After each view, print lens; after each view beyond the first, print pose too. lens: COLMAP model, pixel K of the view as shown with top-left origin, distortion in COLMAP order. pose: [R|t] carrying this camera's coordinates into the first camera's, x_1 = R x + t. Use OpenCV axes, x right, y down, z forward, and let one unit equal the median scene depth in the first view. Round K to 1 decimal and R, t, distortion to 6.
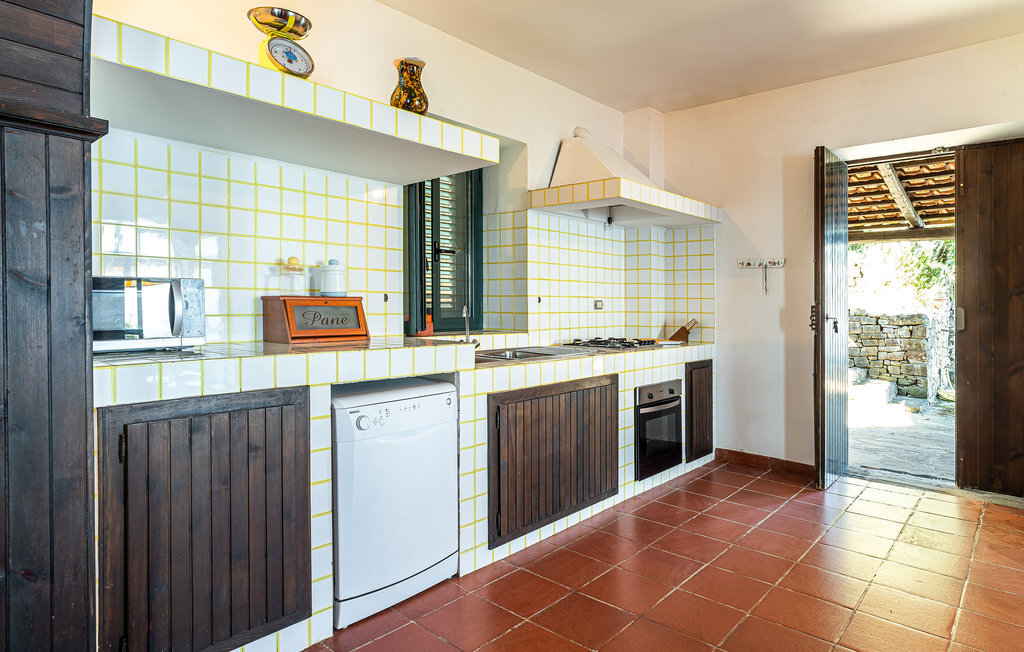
lens RADIAL K [[593.8, 0, 511.0], [0, 593.8, 307.9], [0, 0, 1]] dist [0.001652, 0.000182]
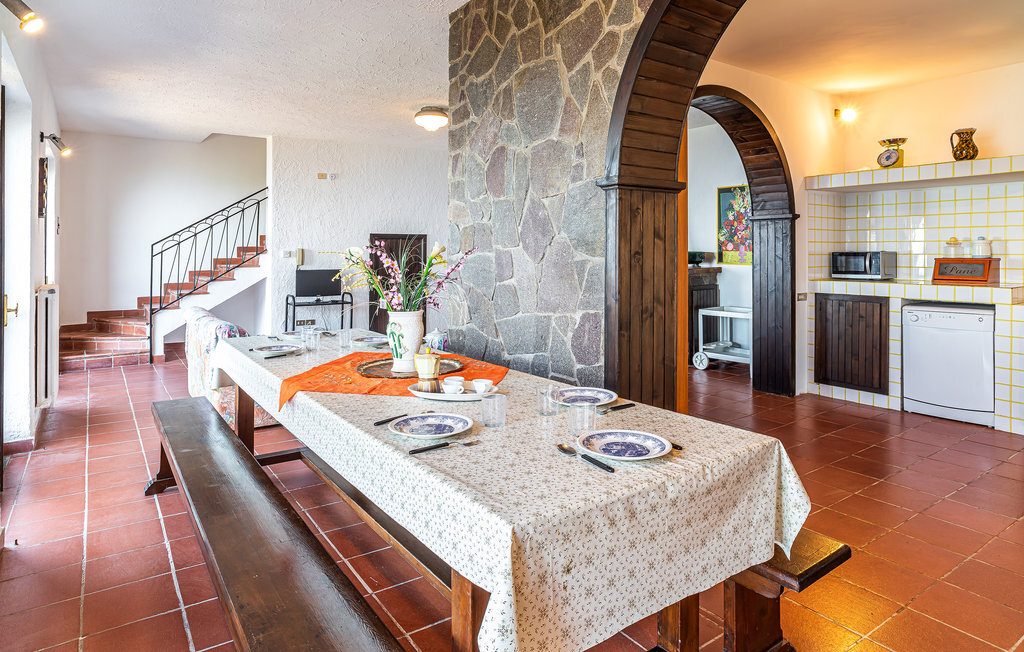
lens RADIAL K [[593.8, 0, 511.0], [0, 593.8, 307.9], [0, 0, 1]] dist [0.001652, 0.000182]
pose [[-0.214620, 0.085188, -0.972975, 1.682938], [-0.005883, 0.996058, 0.088506, -0.019655], [0.976680, 0.024719, -0.213273, 0.025689]]
